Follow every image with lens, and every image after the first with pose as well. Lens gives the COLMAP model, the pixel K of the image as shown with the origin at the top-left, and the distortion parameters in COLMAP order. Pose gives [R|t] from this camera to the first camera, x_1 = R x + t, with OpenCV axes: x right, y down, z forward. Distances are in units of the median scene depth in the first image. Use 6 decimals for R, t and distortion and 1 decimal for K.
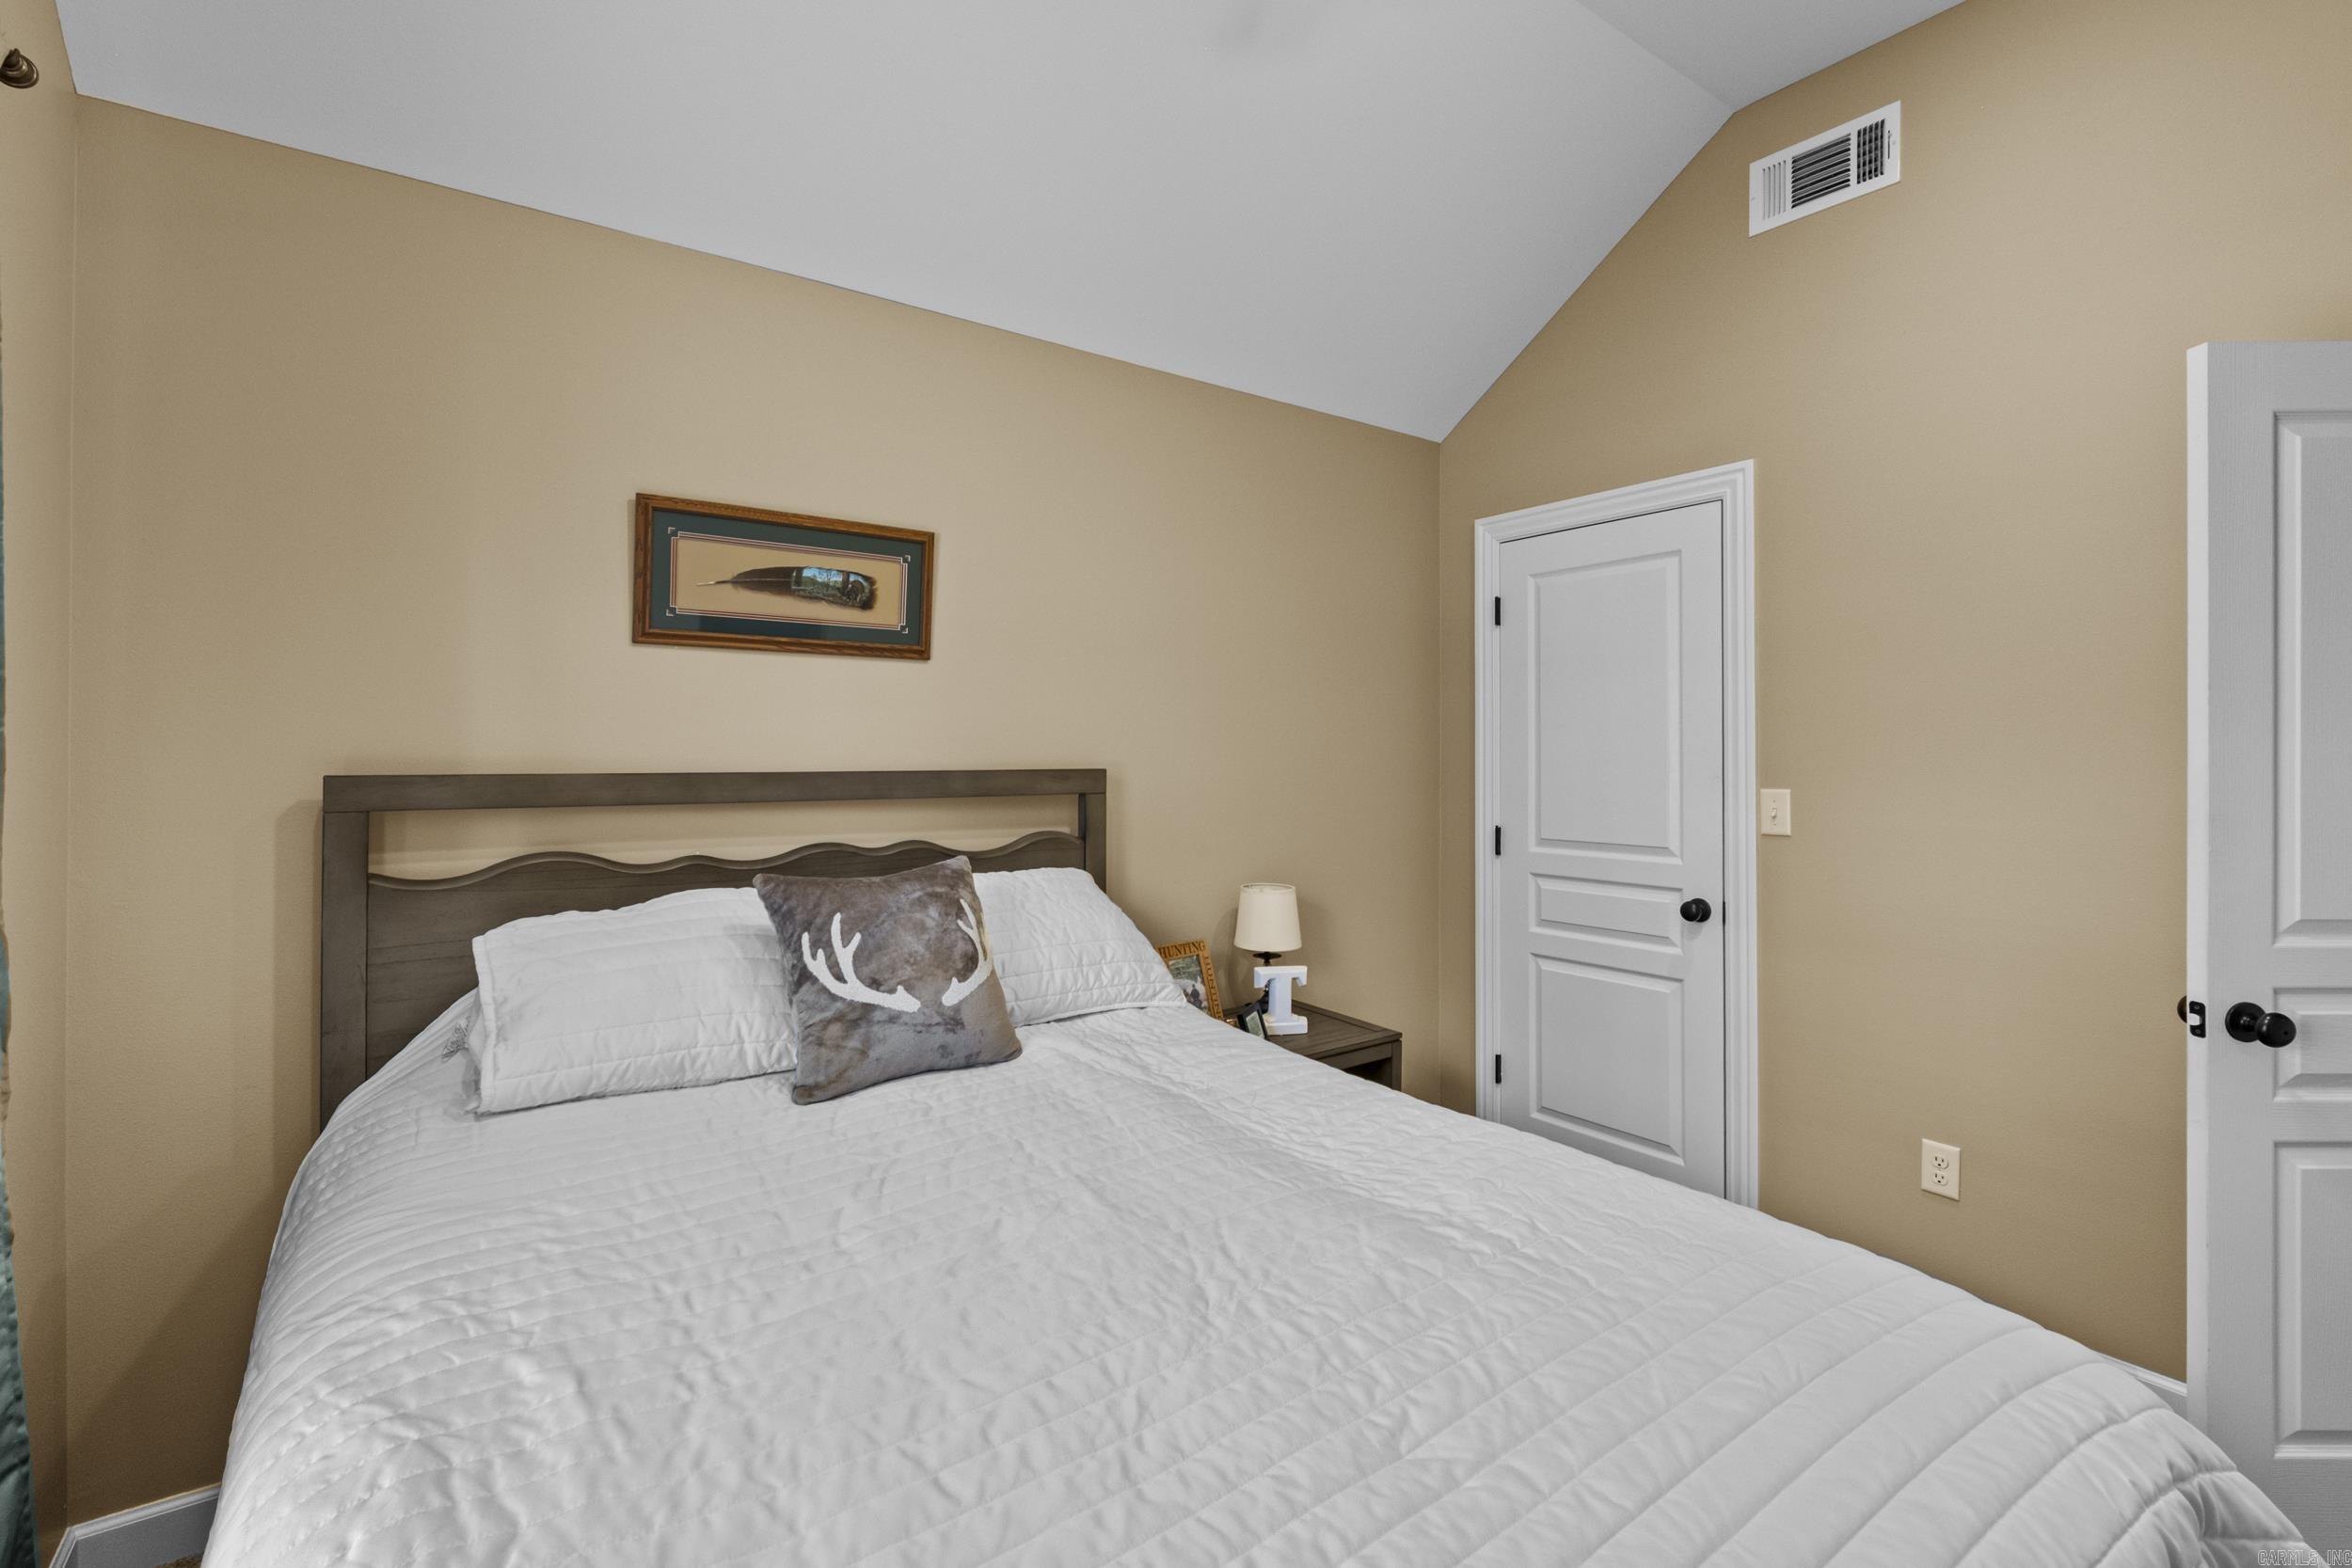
lens RADIAL K [[1033.7, 0, 1158.9], [0, 1033.7, 765.7], [0, 0, 1]] dist [-0.005408, -0.000712]
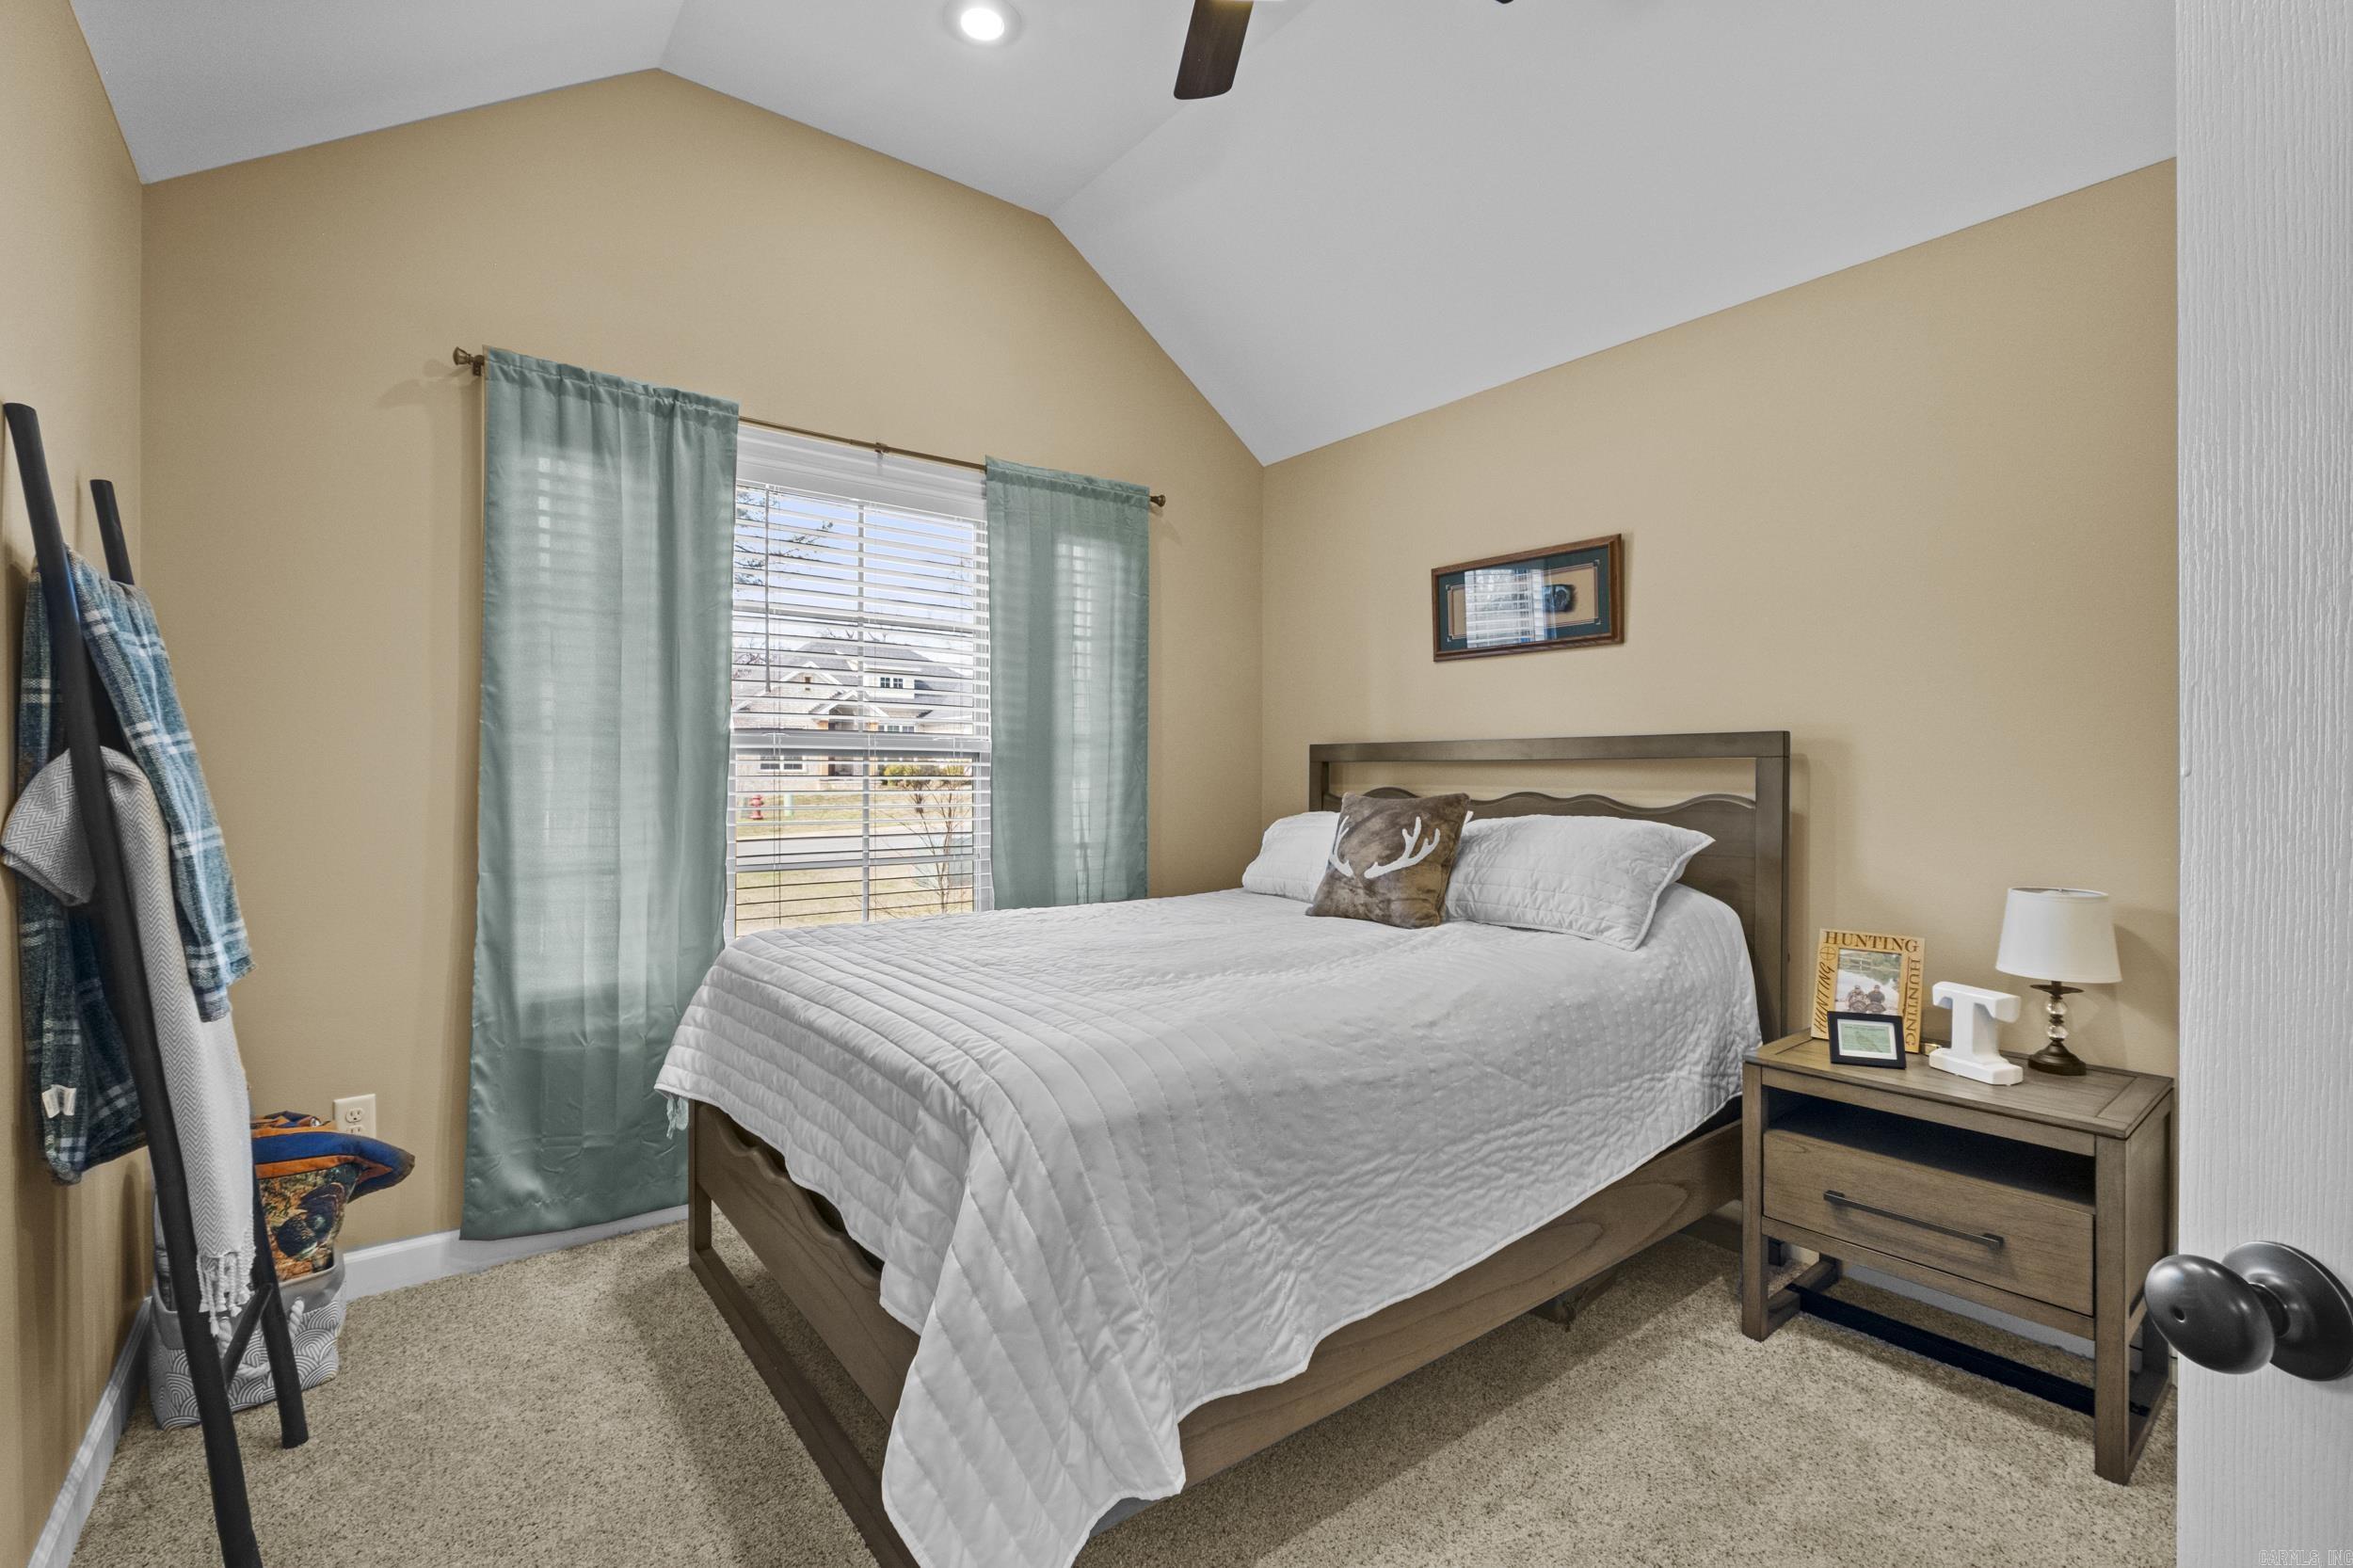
lens RADIAL K [[1034.2, 0, 1159.4], [0, 1034.2, 765.7], [0, 0, 1]] dist [-0.005408, -0.000712]
pose [[0.038666, -0.009729, -0.999205, 0.957605], [-0.014004, 0.999849, -0.010278, 0.058793], [0.999154, 0.014390, 0.038524, 0.443316]]
